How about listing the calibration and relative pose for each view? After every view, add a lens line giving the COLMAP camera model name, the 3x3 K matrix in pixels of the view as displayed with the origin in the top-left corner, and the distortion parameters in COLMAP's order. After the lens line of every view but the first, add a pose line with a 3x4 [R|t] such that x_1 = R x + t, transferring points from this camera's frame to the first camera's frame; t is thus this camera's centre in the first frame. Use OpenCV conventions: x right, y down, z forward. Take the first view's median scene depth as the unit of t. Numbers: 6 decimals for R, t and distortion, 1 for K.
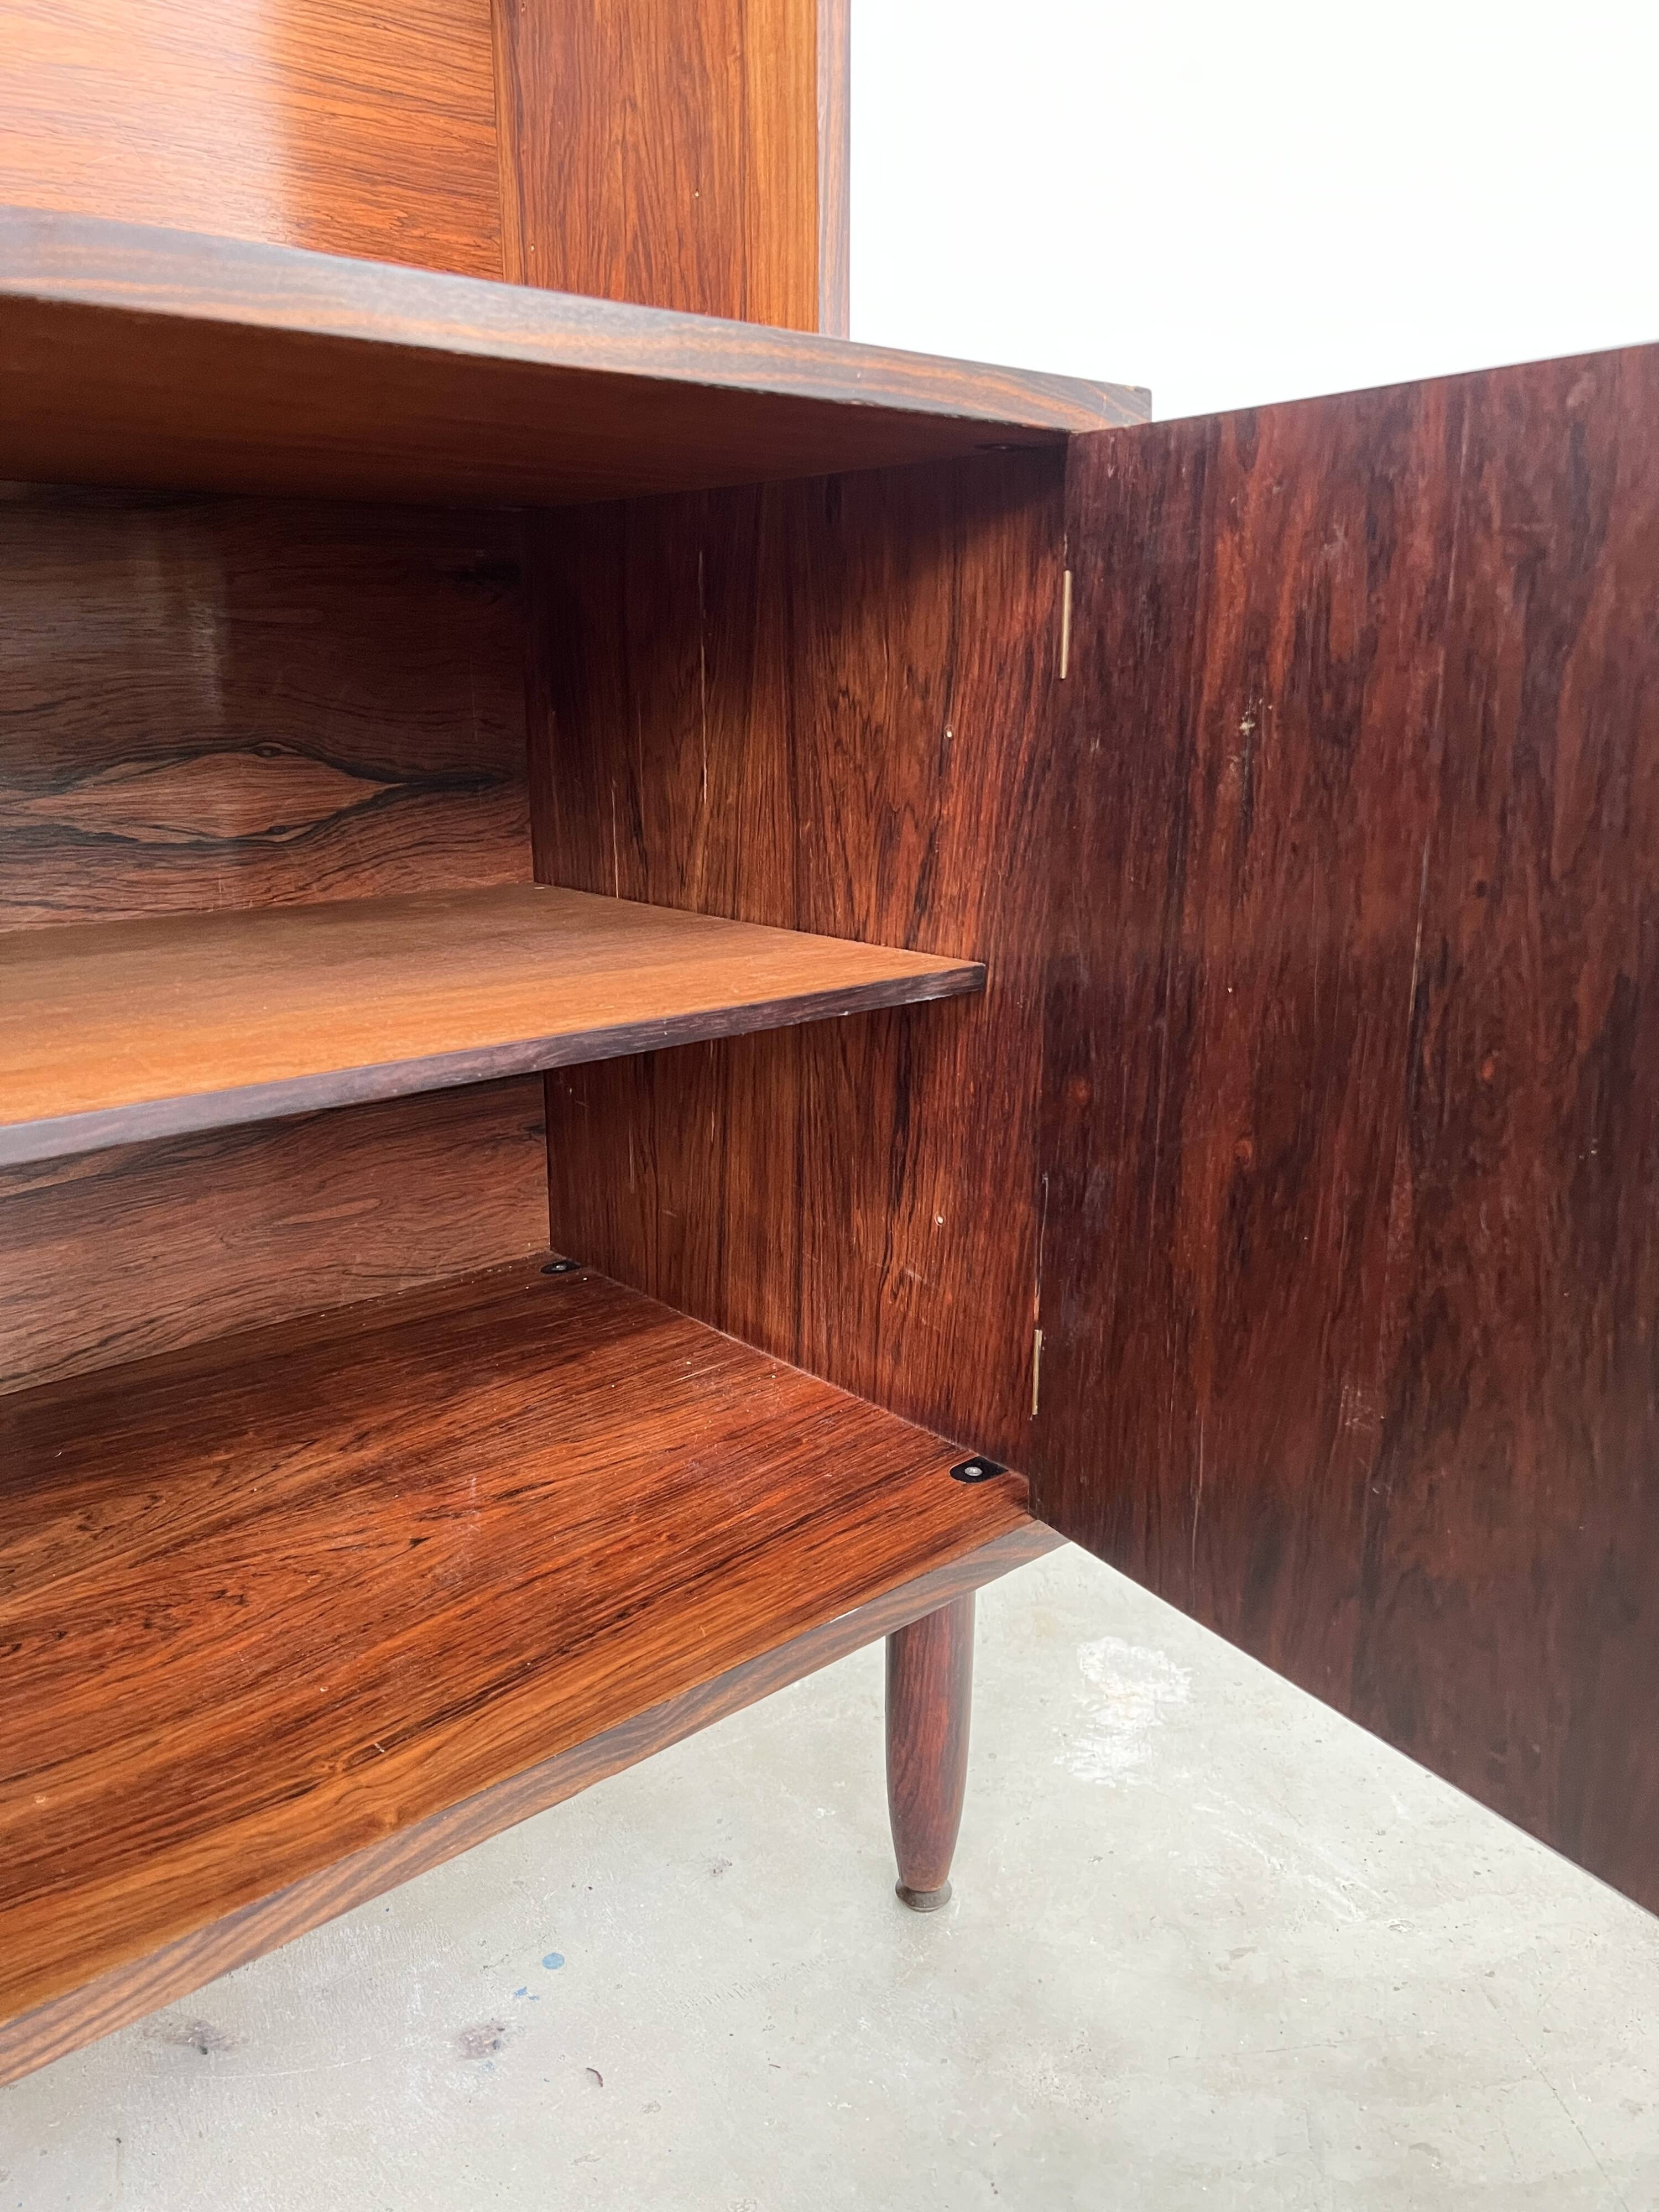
lens RADIAL K [[1675.6, 0, 824.6], [0, 1675.6, 1106.7], [0, 0, 1]] dist [0.056652, -0.065674]
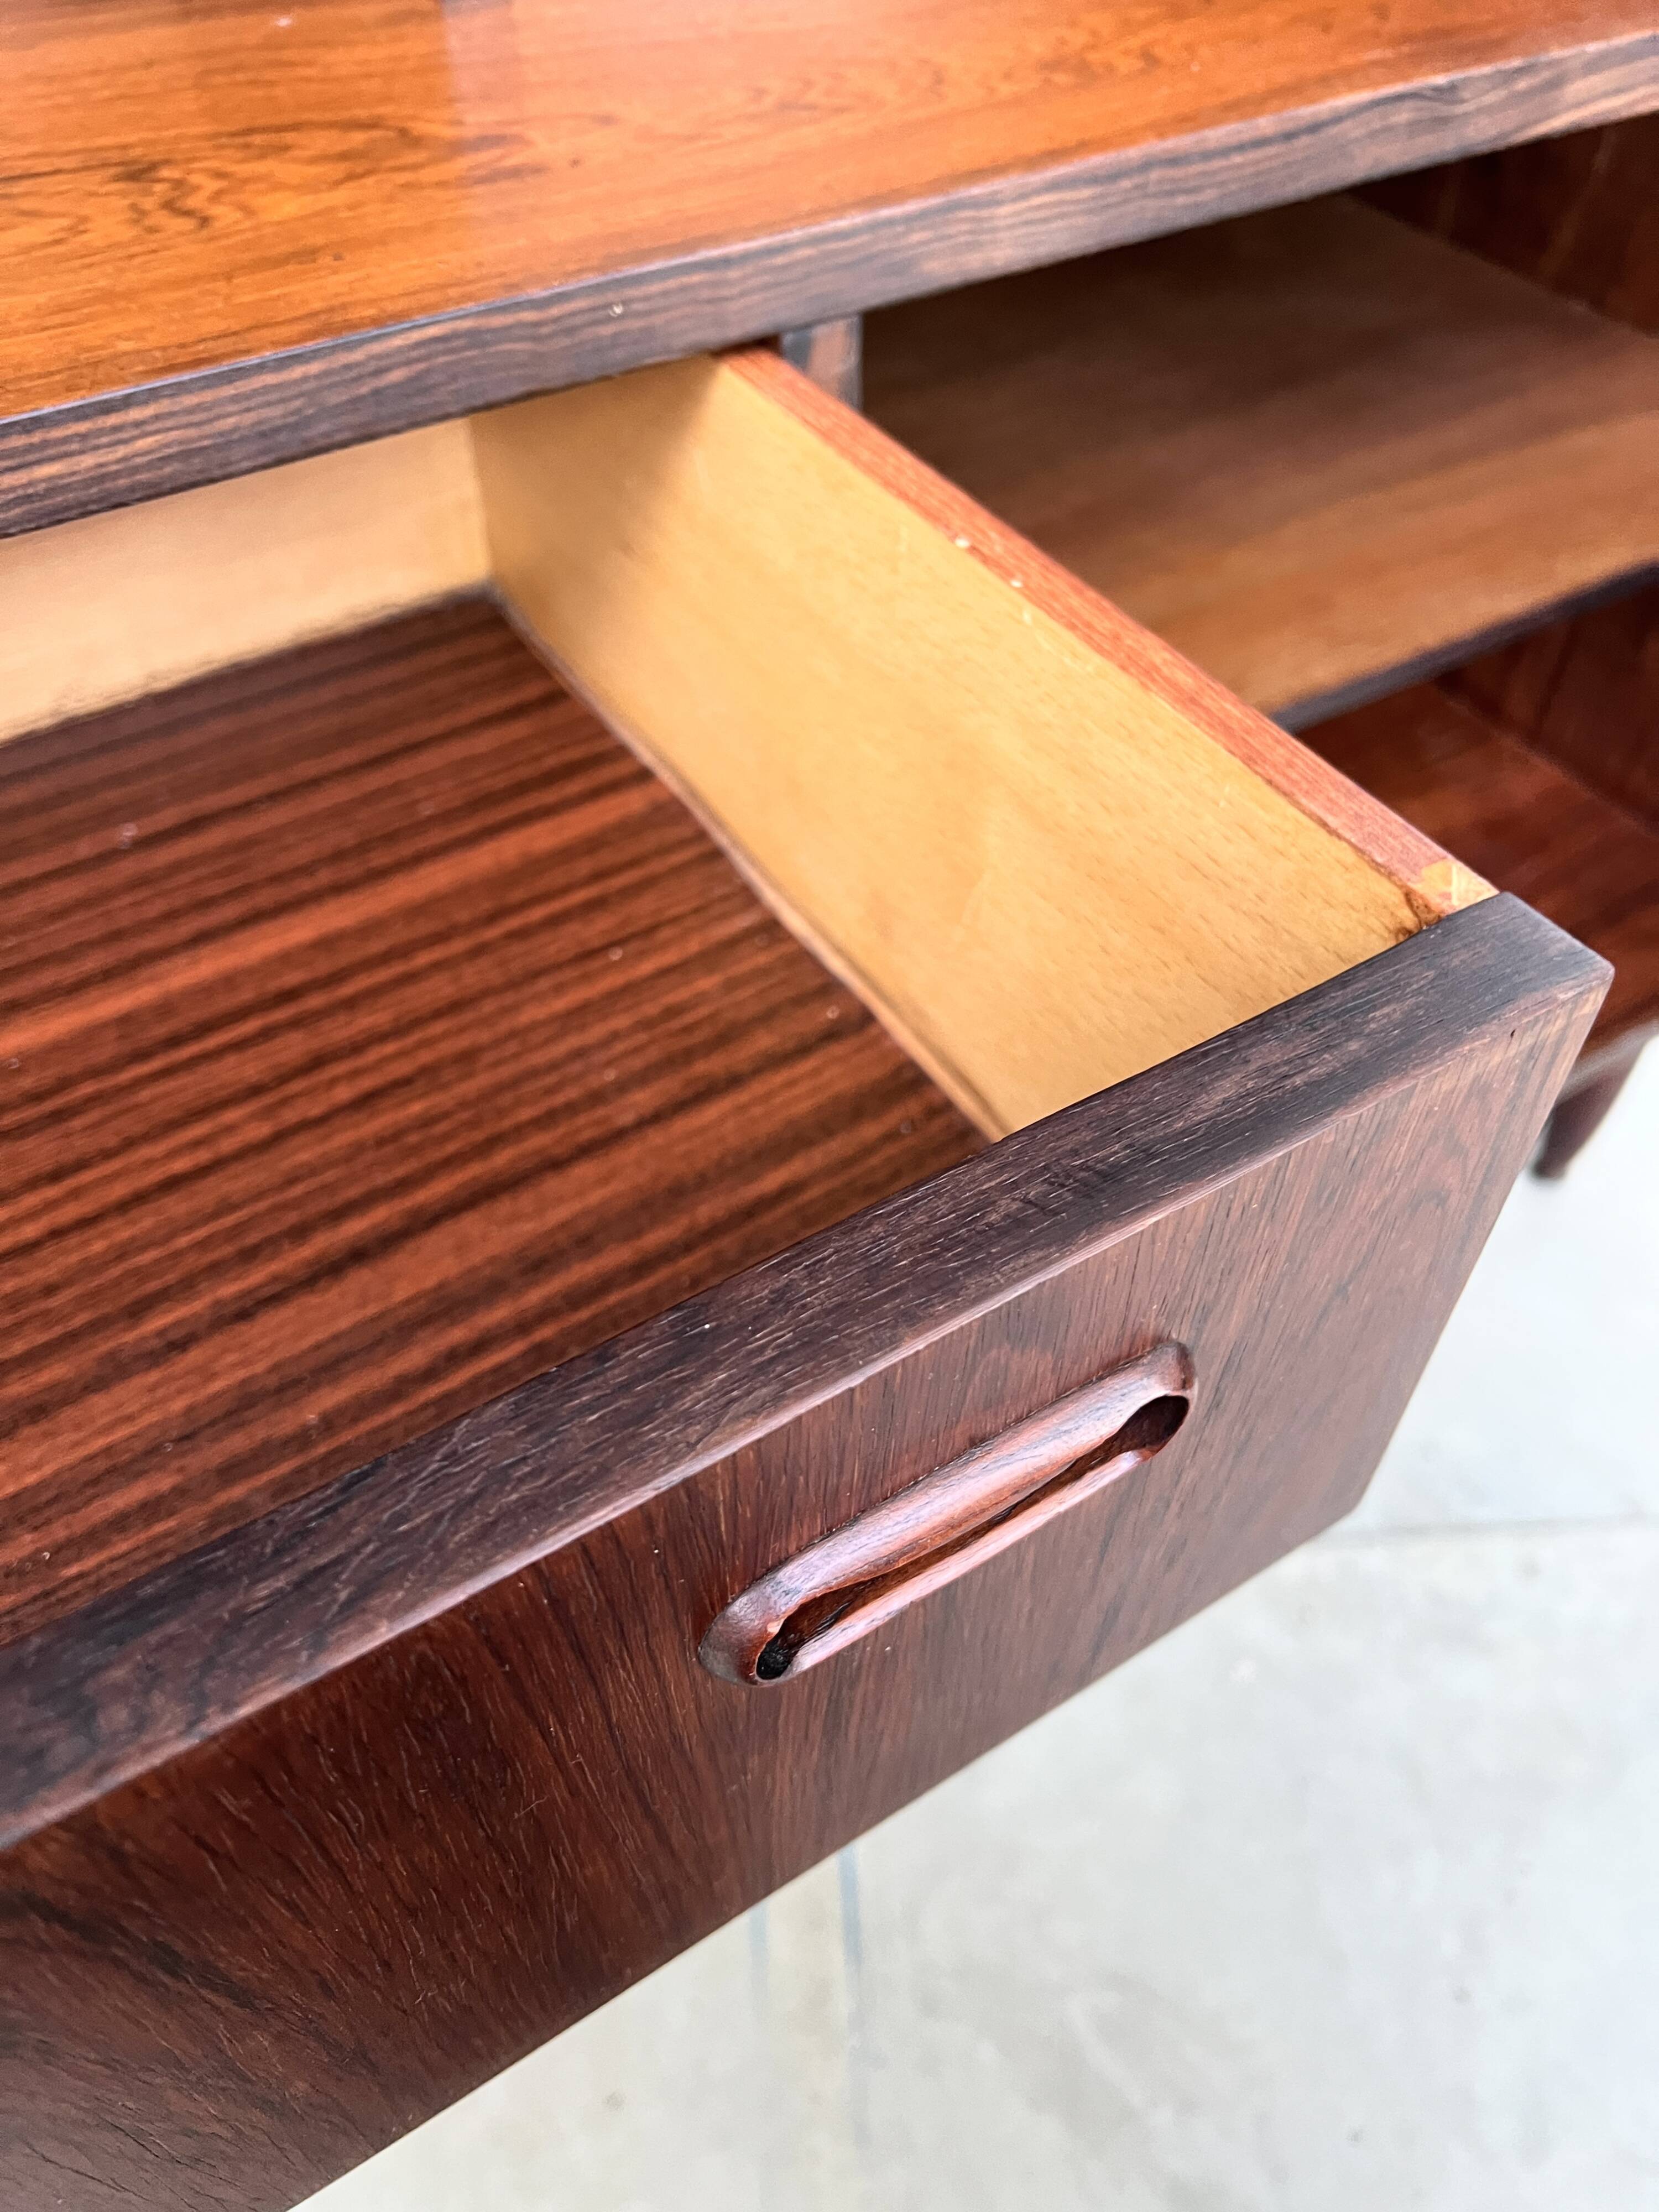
lens RADIAL K [[1675.6, 0, 844.9], [0, 1675.6, 1110.3], [0, 0, 1]] dist [0.056652, -0.065674]
pose [[0.986504, 0.123477, -0.107536, -0.360432], [-0.046210, 0.840002, 0.540612, -0.260143], [0.157083, -0.528347, 0.834371, -0.147597]]
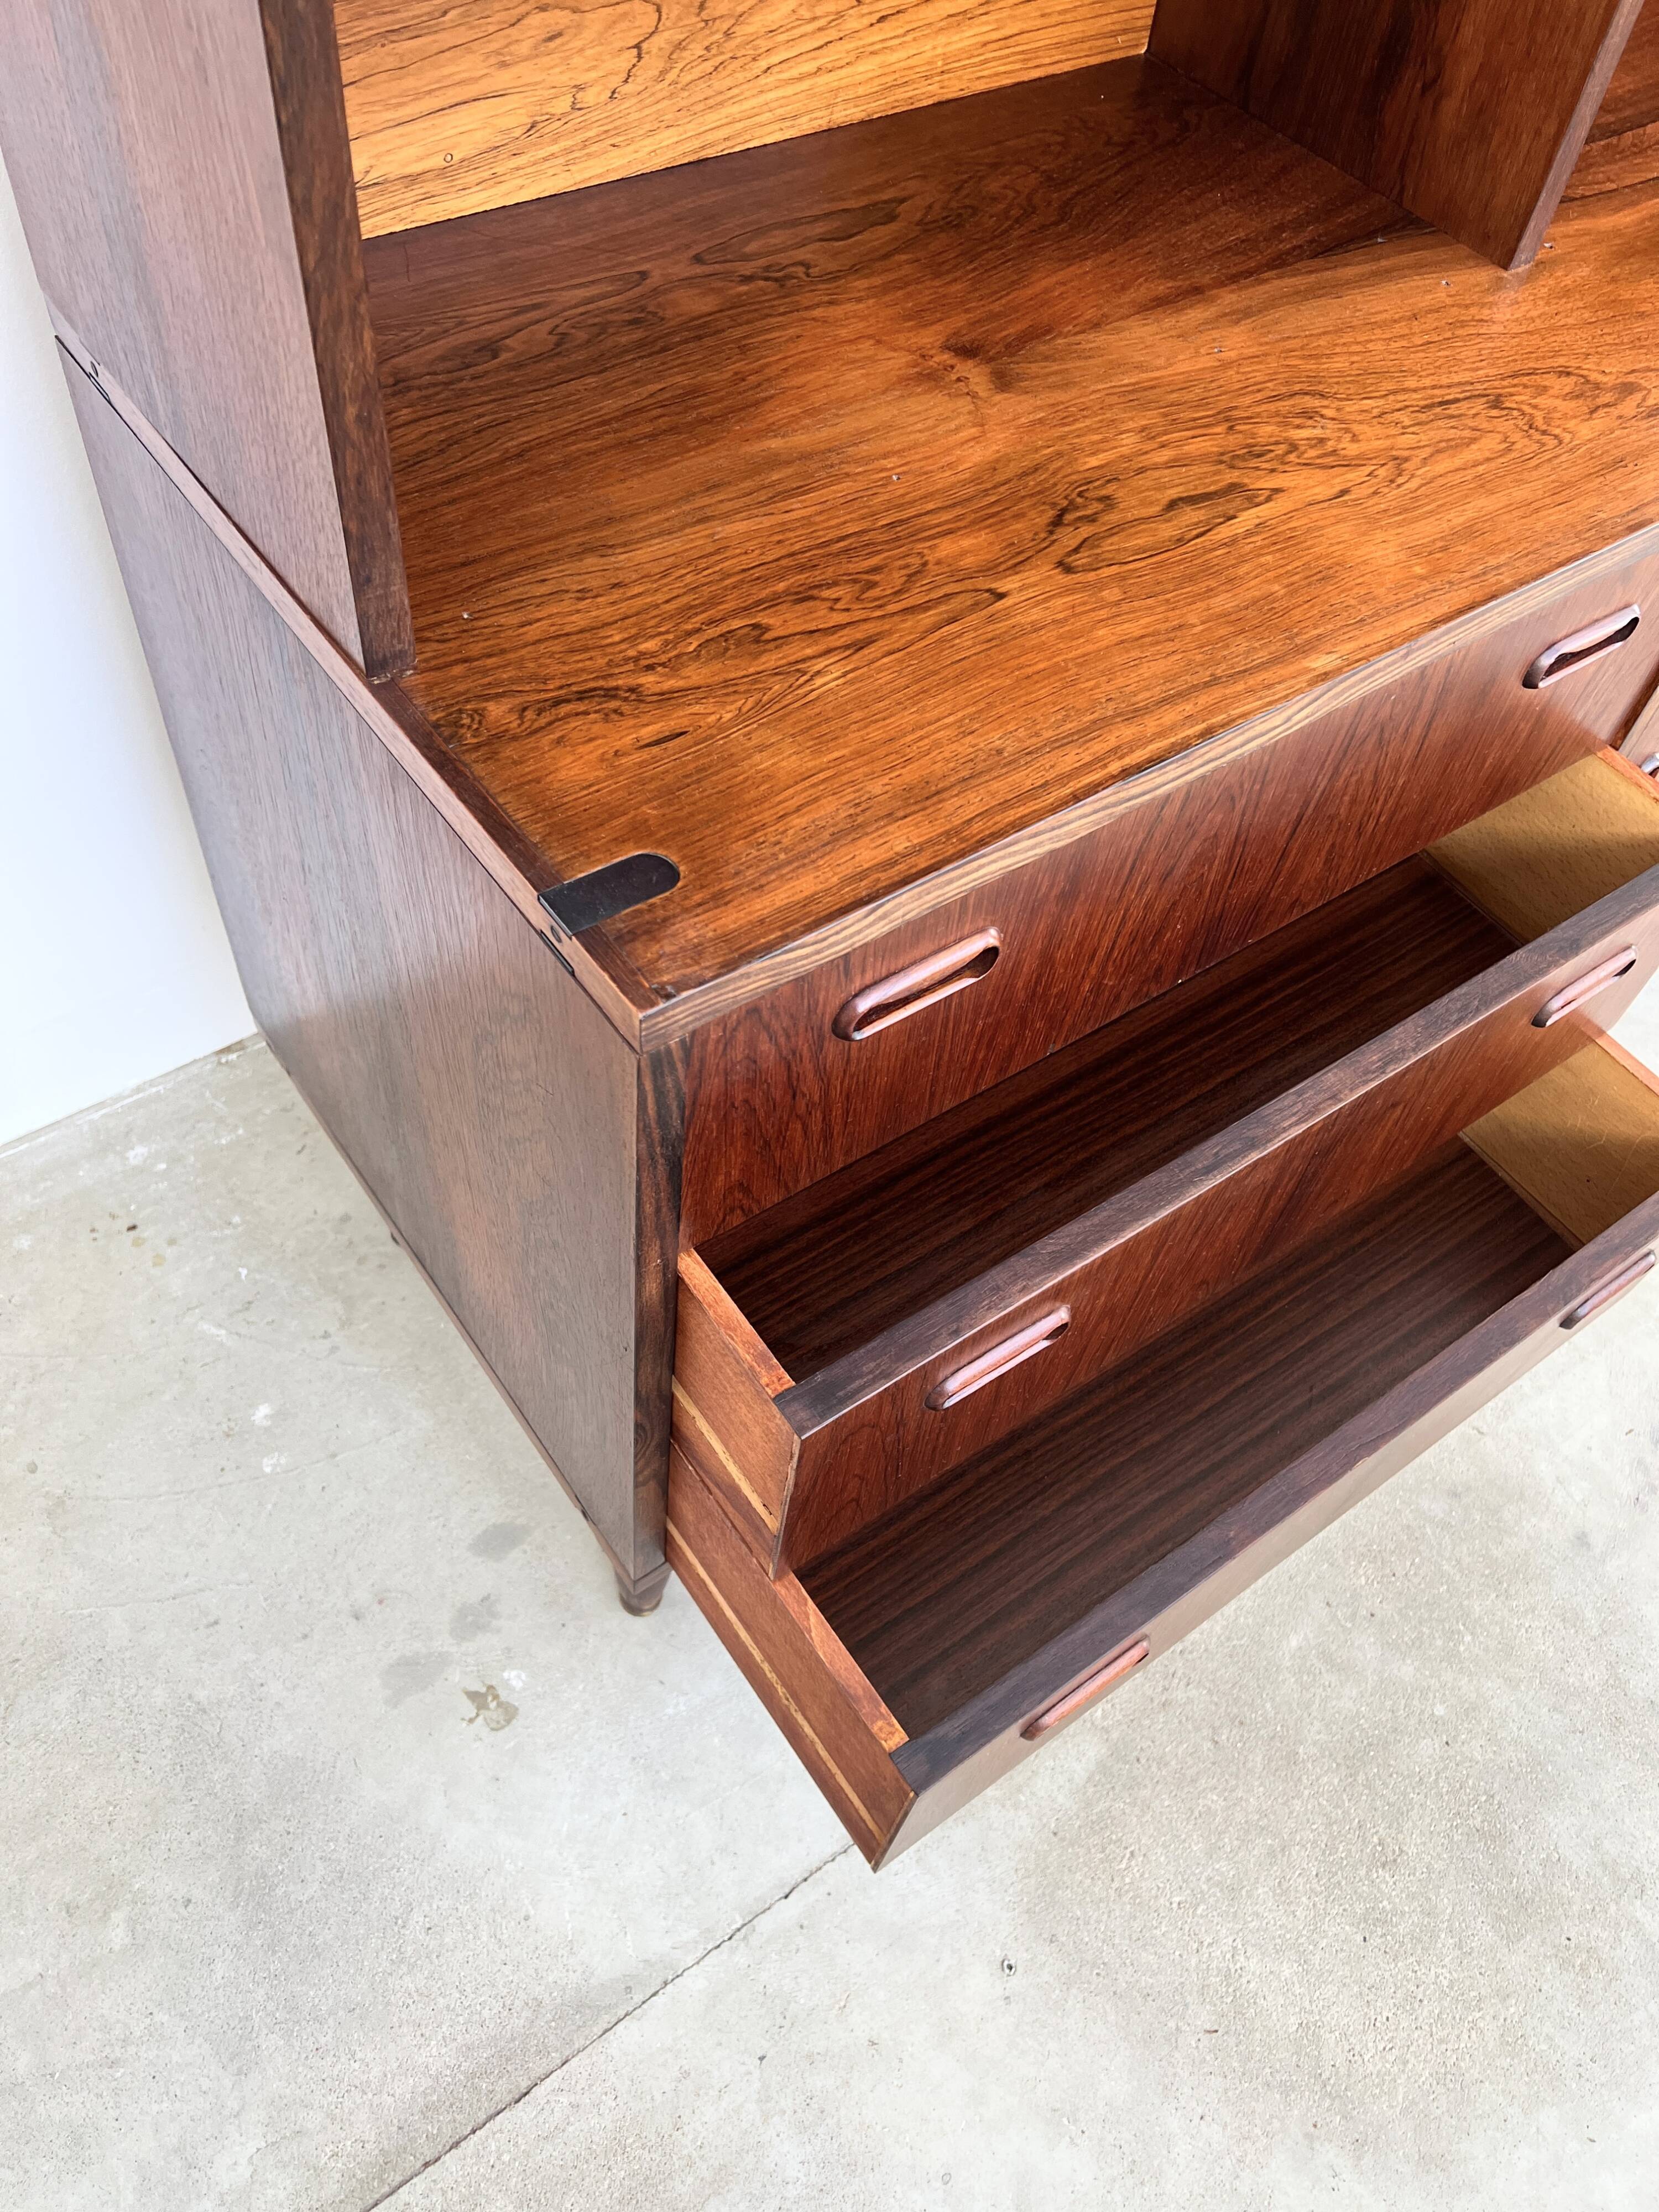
lens RADIAL K [[1675.6, 0, 828.8], [0, 1675.6, 1136.4], [0, 0, 1]] dist [0.056652, -0.065674]
pose [[0.992309, 0.121055, 0.025865, -0.978958], [-0.110429, 0.771269, 0.626857, -0.460465], [0.055935, -0.624892, 0.778705, -0.712779]]
